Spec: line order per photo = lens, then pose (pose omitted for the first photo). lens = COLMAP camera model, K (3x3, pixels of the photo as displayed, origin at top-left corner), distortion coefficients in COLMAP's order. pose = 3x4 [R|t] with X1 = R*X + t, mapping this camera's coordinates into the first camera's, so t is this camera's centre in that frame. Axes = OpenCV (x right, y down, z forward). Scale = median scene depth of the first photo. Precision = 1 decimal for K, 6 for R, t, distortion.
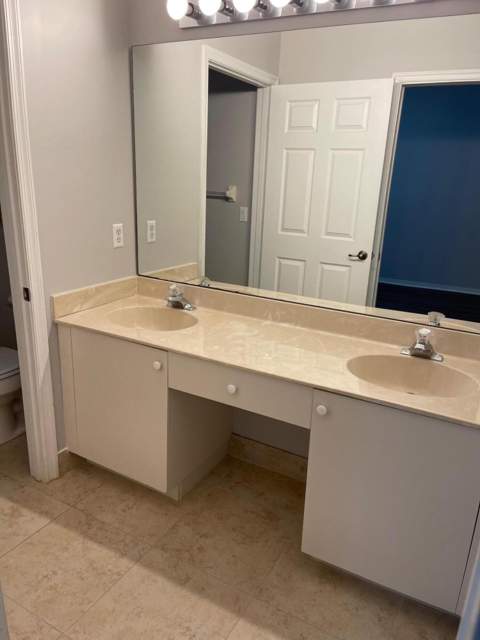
lens RADIAL K [[483.7, 0, 247.9], [0, 483.7, 321.2], [0, 0, 1]] dist [0.075785, -0.094074]
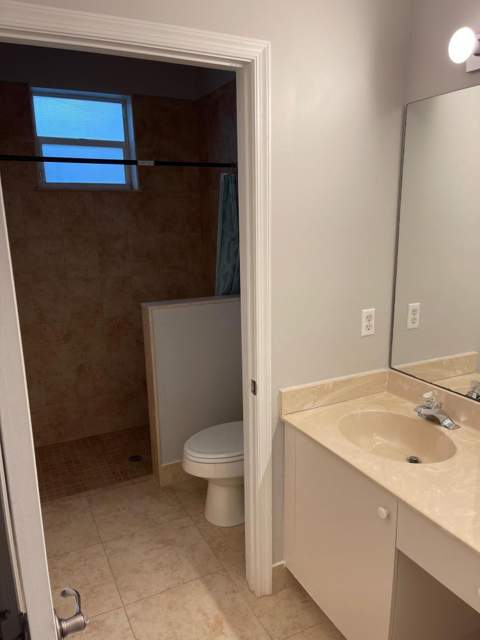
lens RADIAL K [[483.7, 0, 247.9], [0, 483.7, 321.2], [0, 0, 1]] dist [0.075785, -0.094074]
pose [[0.829199, 0.069870, -0.554569, 0.029513], [-0.124796, 0.990254, -0.061835, -0.103632], [0.544844, 0.120481, 0.829837, 0.193600]]
